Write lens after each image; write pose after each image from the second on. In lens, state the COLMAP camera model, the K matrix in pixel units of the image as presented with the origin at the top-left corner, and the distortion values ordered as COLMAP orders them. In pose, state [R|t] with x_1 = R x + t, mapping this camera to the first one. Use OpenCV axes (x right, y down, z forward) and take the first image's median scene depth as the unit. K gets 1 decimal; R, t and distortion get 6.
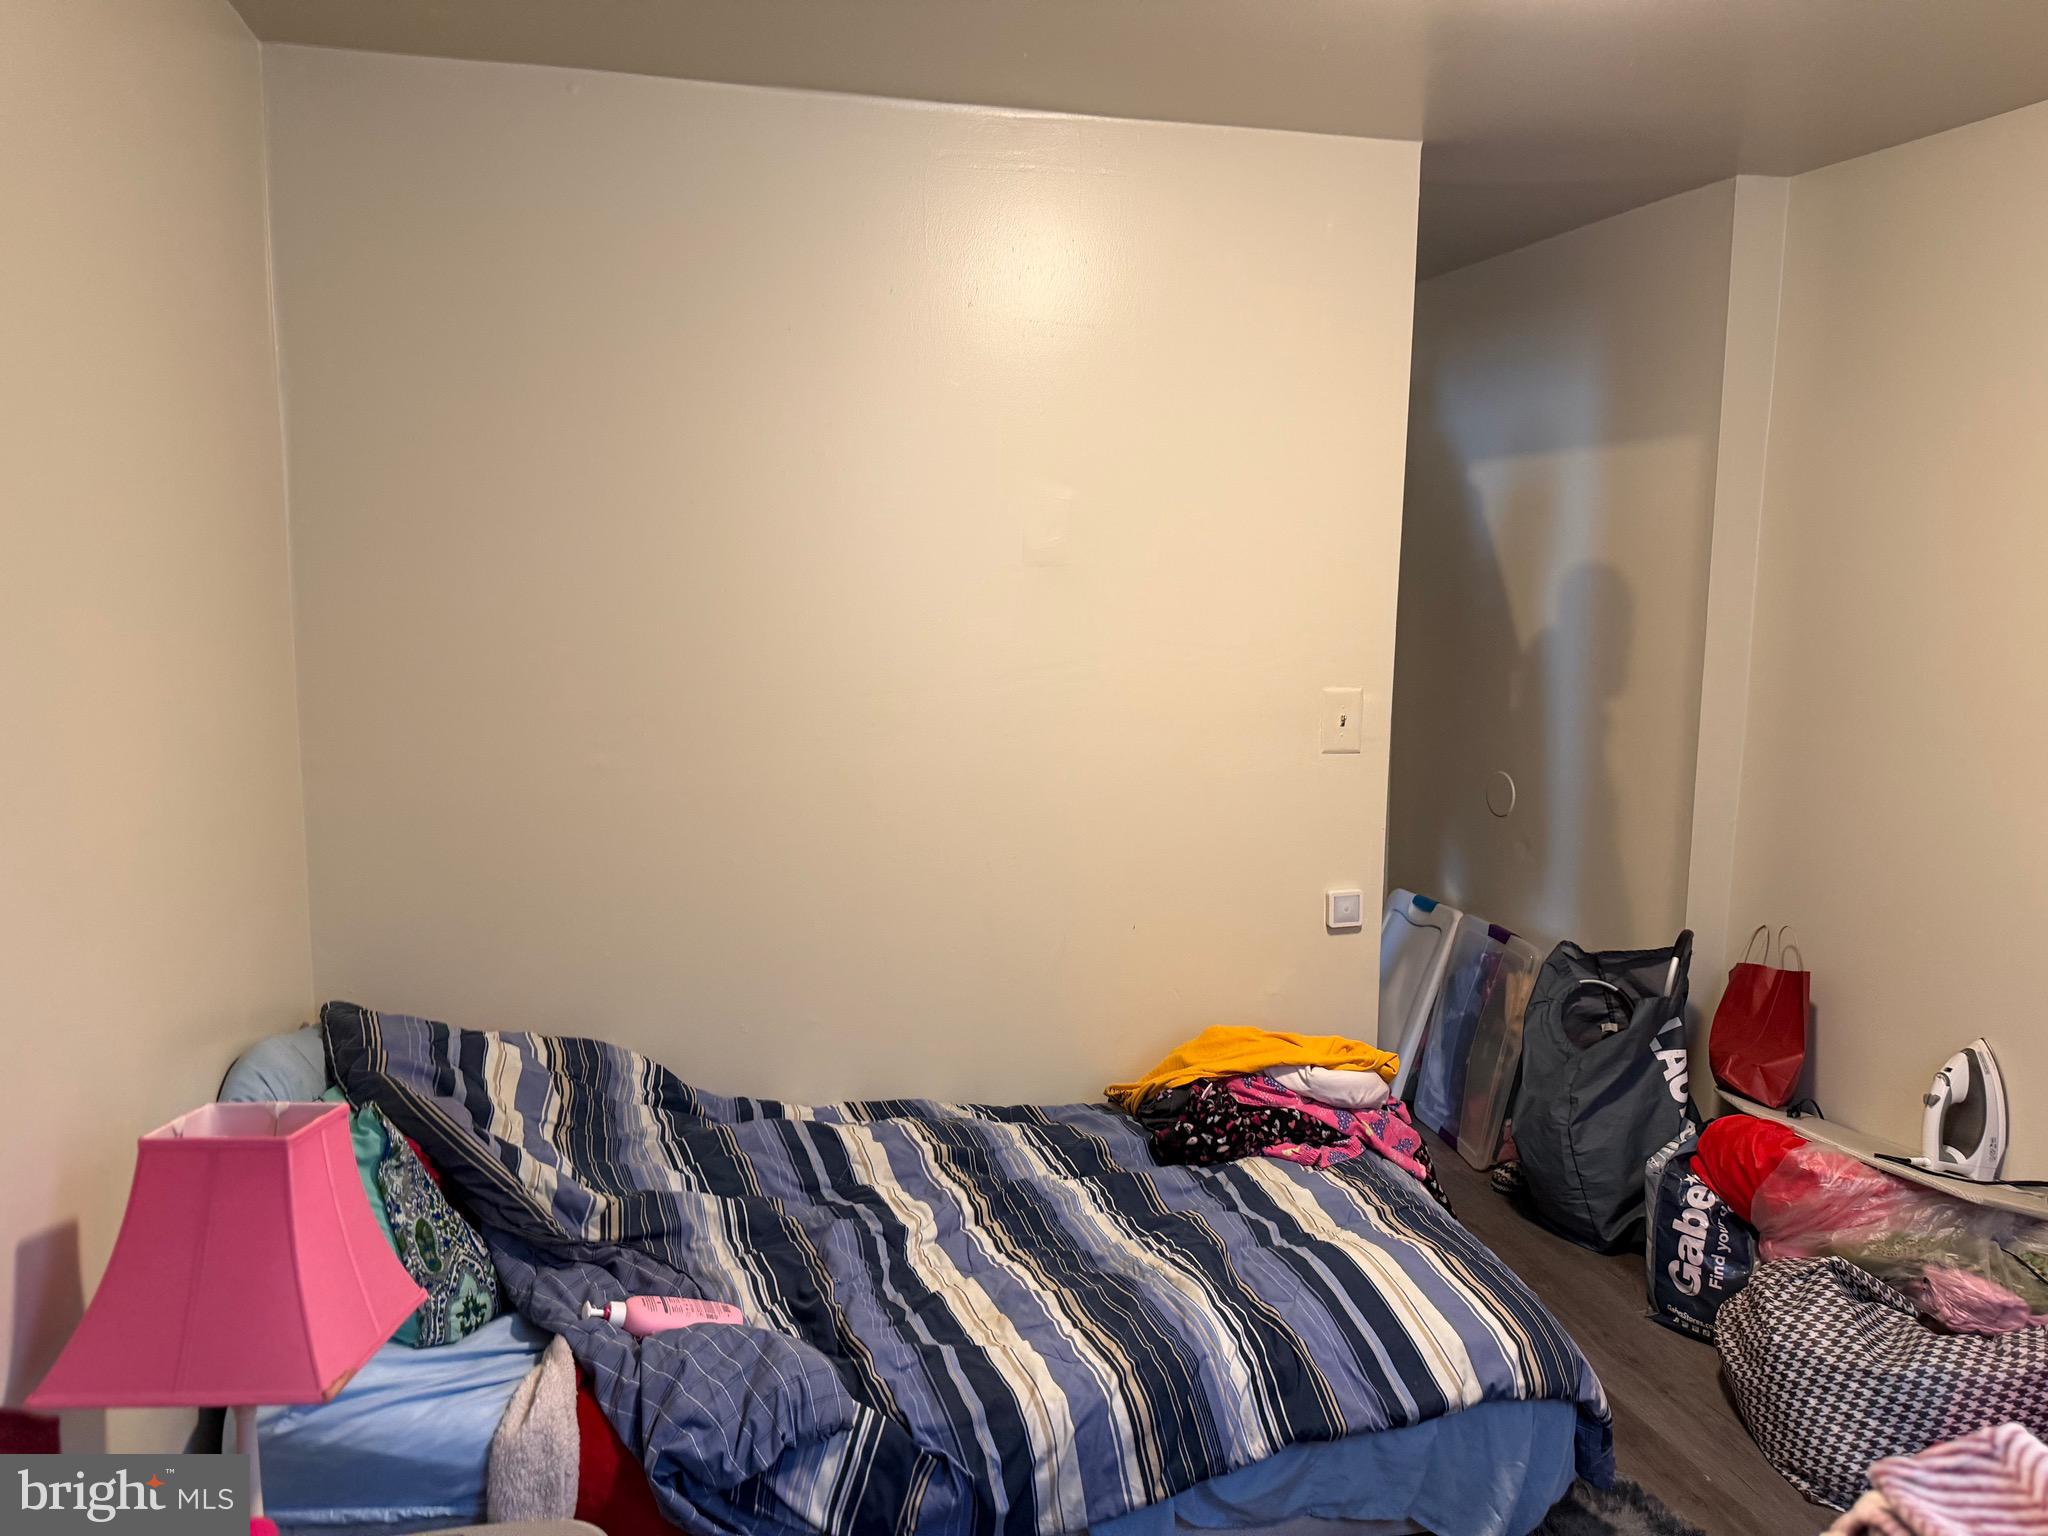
lens RADIAL K [[1463.2, 0, 1025.9], [0, 1463.2, 727.4], [0, 0, 1]] dist [-0.003371, 0.006635]
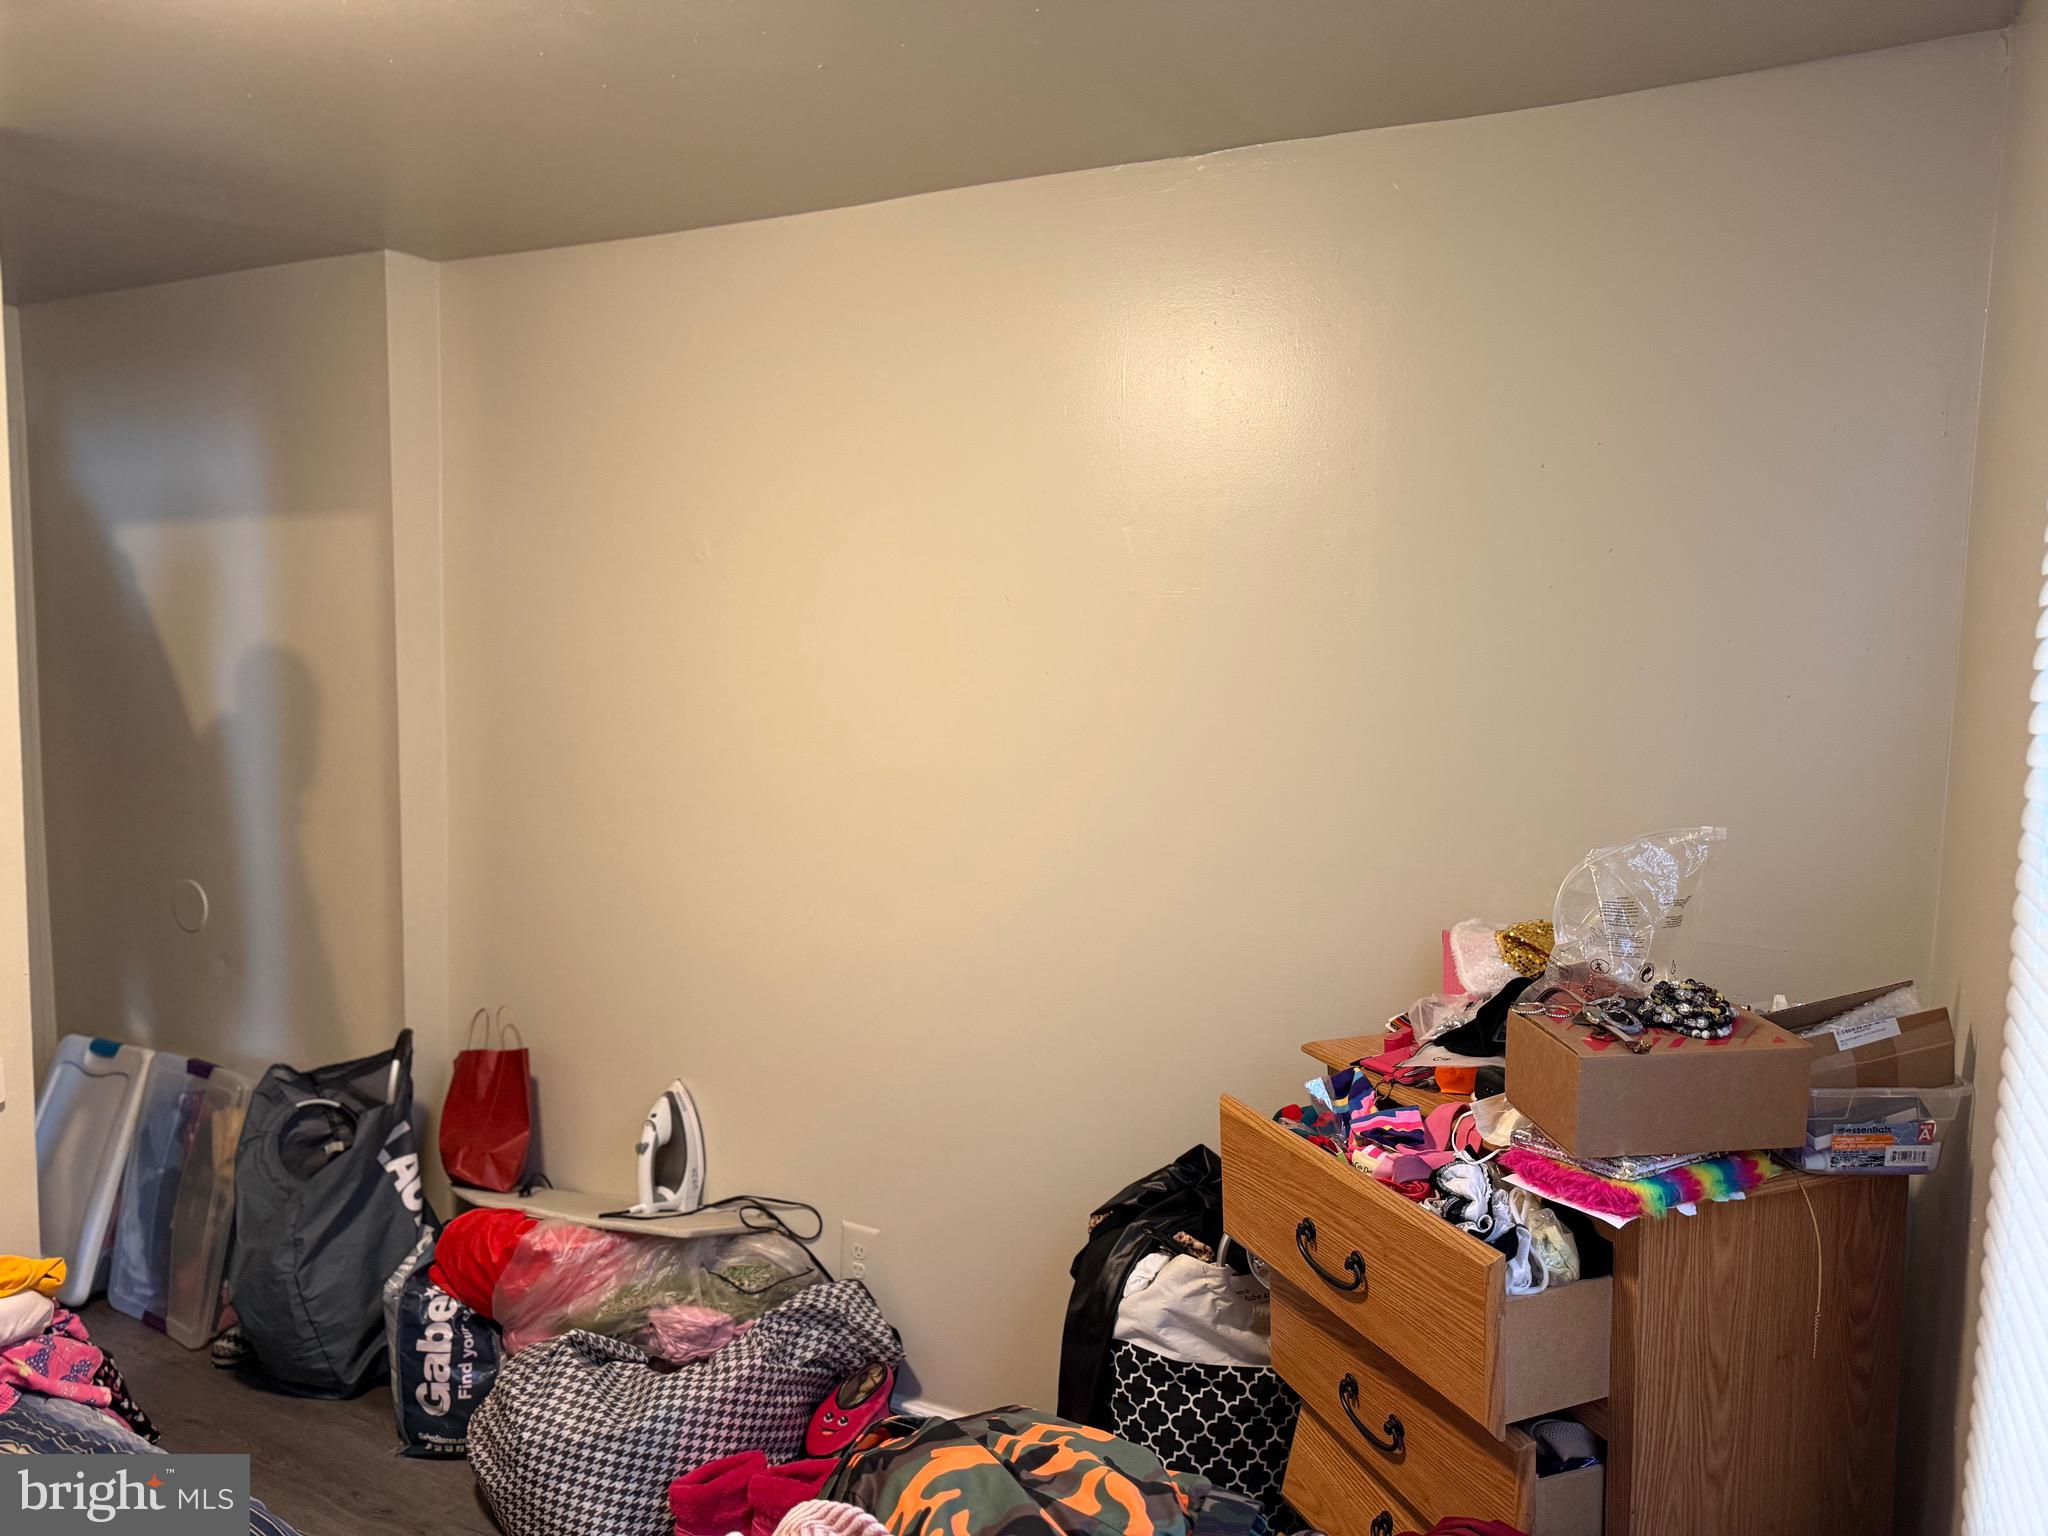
lens RADIAL K [[1395.2, 0, 1024.0], [0, 1395.2, 768.0], [0, 0, 1]] dist [0.003620, -0.003905]
pose [[0.668894, -0.071648, 0.739897, 0.065471], [0.085315, 0.996166, 0.019335, -0.016537], [-0.738446, 0.050191, 0.672442, 0.086669]]
